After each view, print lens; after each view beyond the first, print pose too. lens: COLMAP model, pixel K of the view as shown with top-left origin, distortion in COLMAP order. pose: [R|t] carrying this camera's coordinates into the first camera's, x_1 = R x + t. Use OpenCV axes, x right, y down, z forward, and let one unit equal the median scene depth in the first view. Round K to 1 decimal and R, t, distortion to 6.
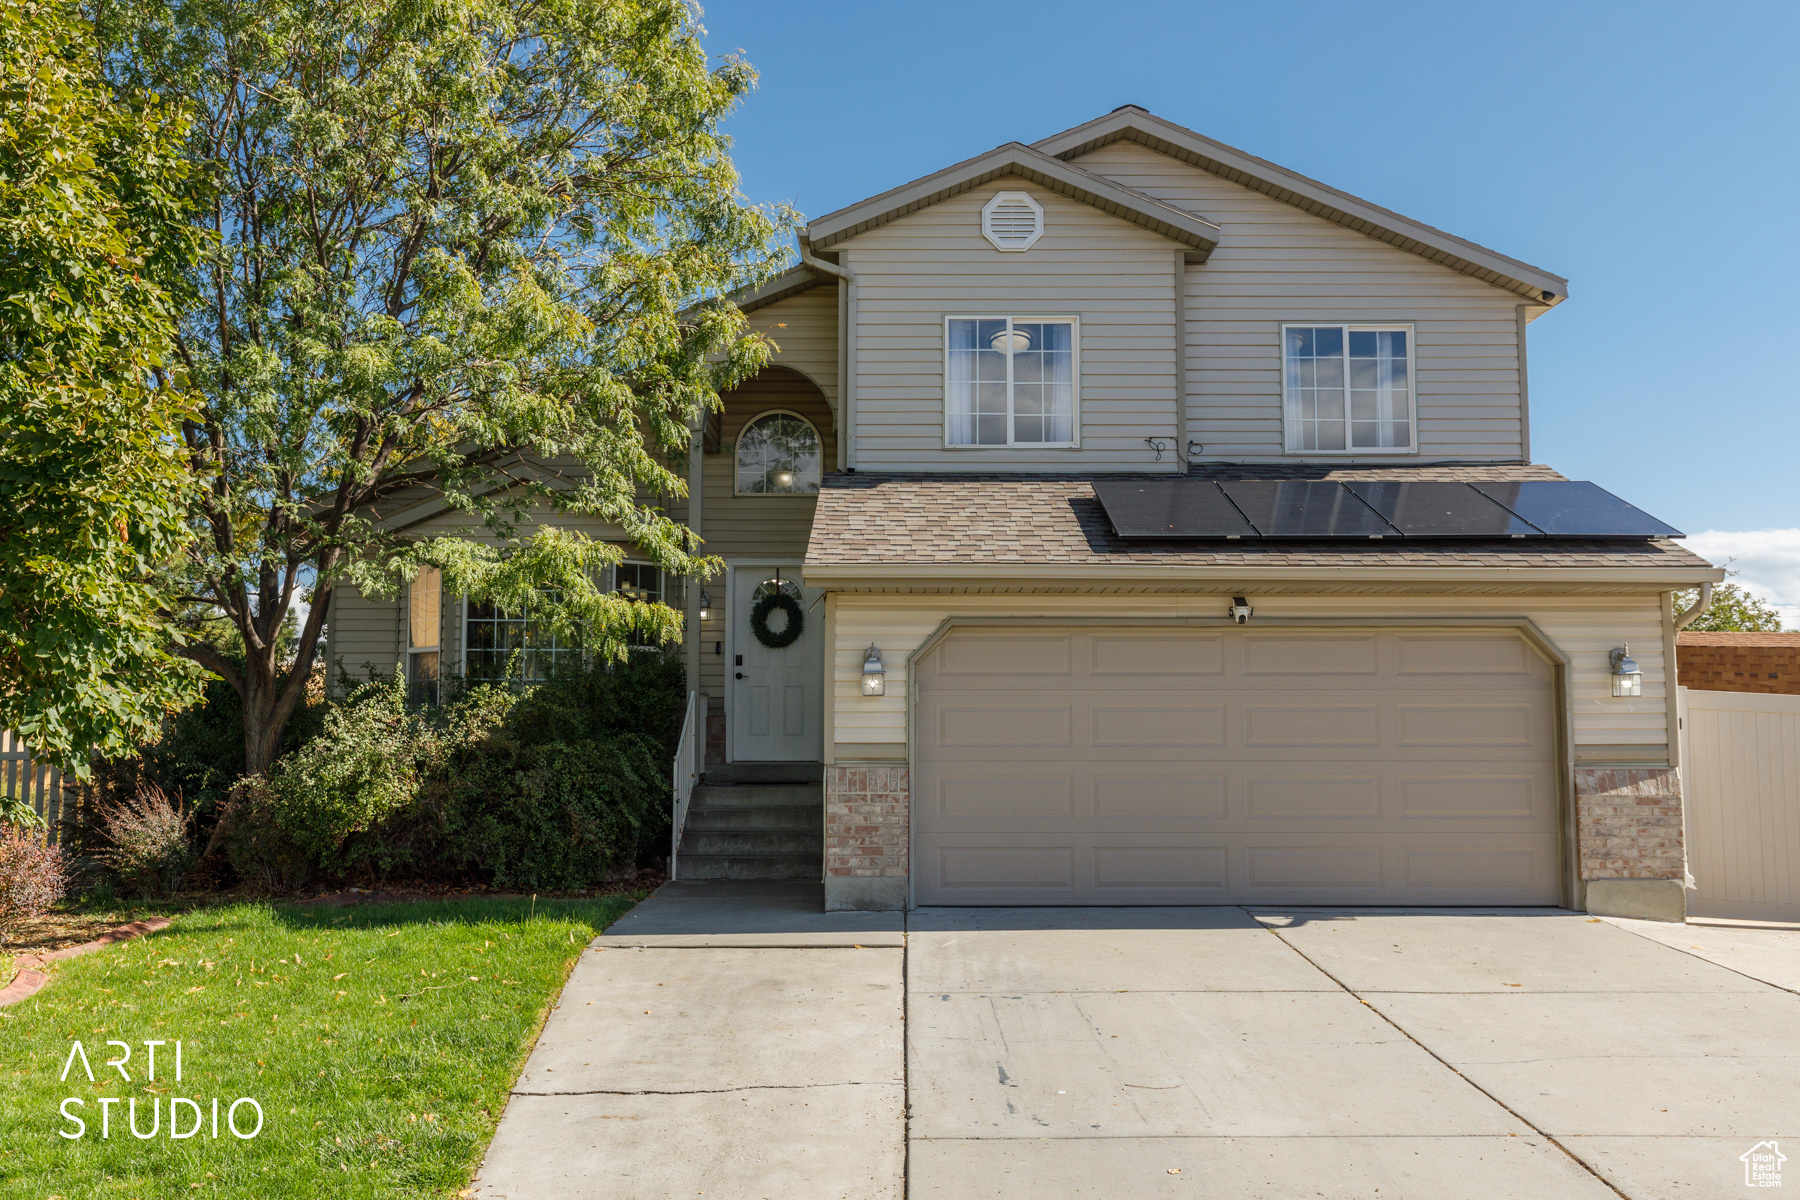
lens RADIAL K [[1680.8, 0, 898.7], [0, 1680.8, 600.2], [0, 0, 1]] dist [0.006275, 0.000000]
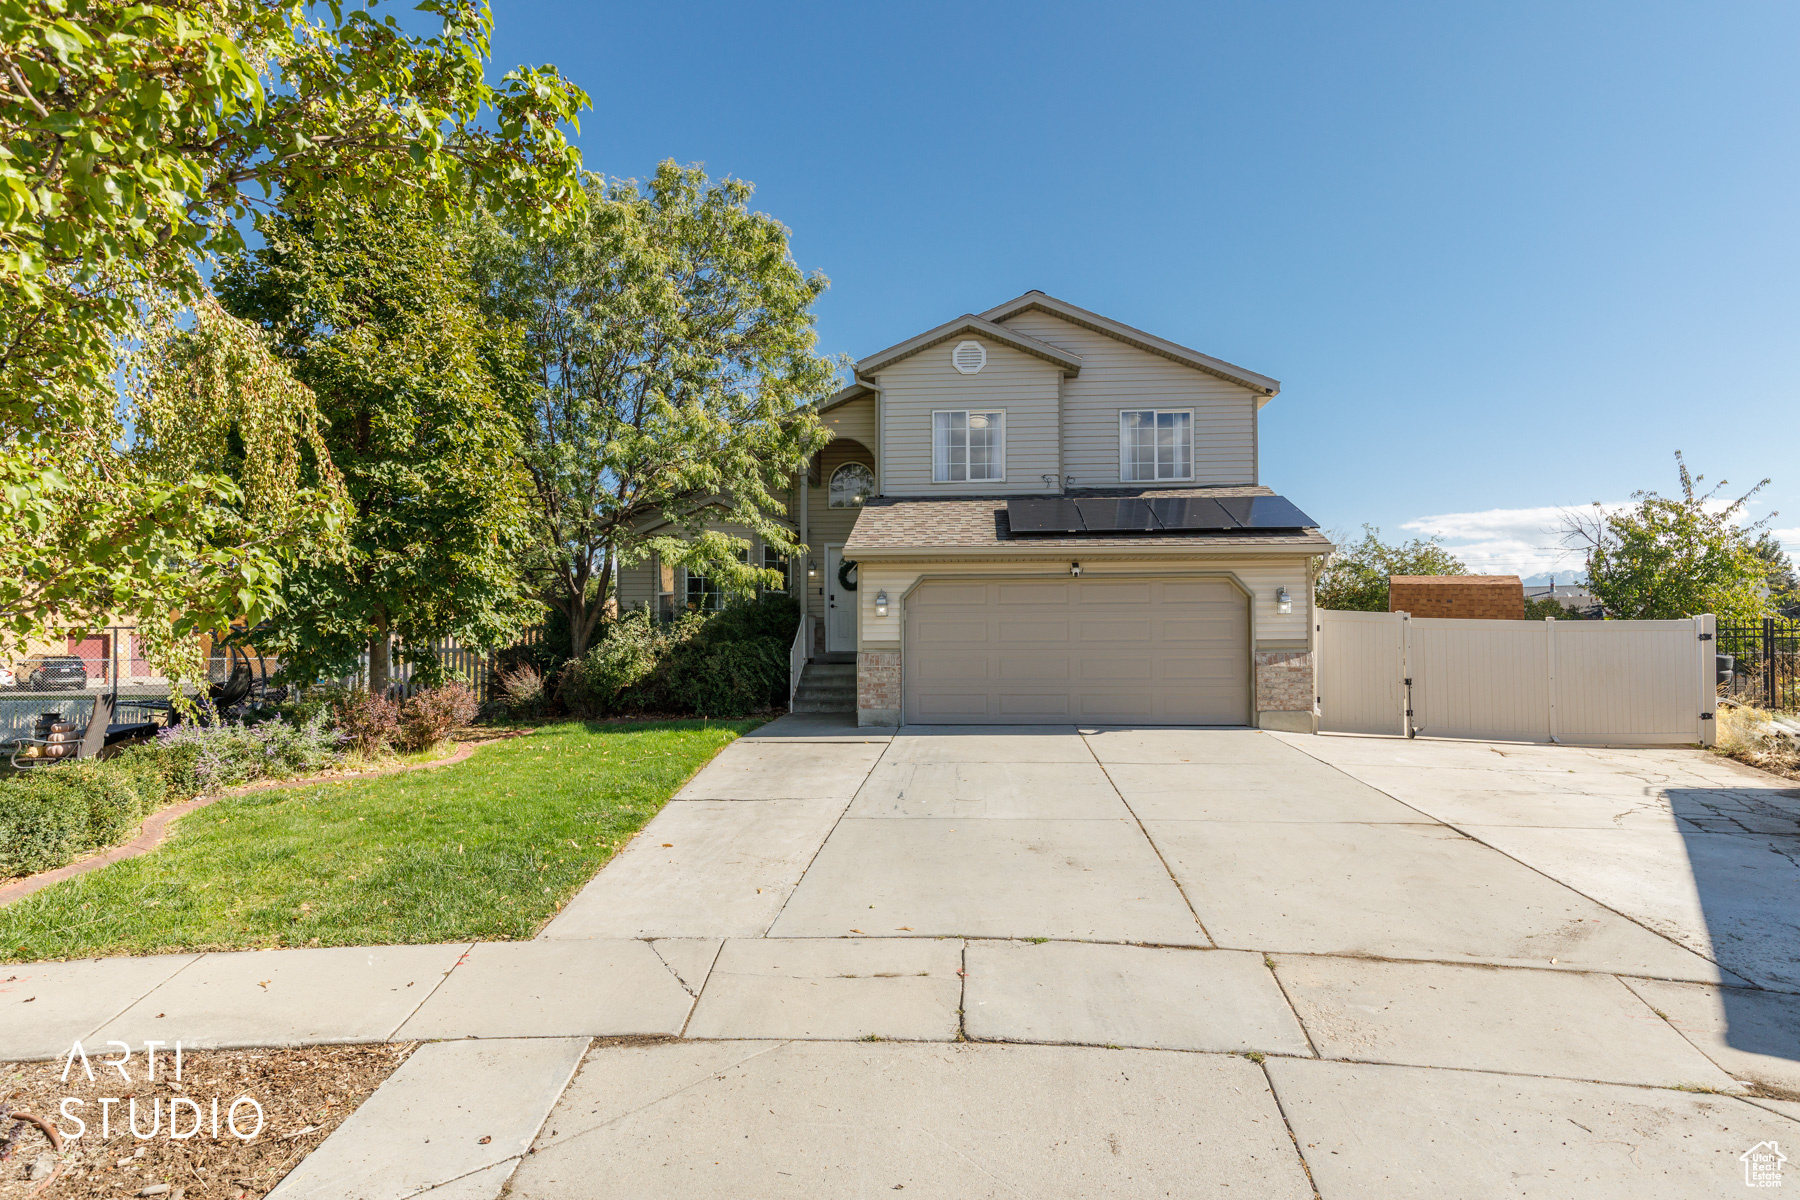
lens RADIAL K [[1009.0, 0, 899.6], [0, 1009.0, 631.5], [0, 0, 1]] dist [0.004875, 0.000922]
pose [[0.996196, -0.005233, -0.086989, 0.103085], [0.011440, 0.997411, 0.071002, -0.007482], [0.086392, -0.071727, 0.993676, -0.146582]]
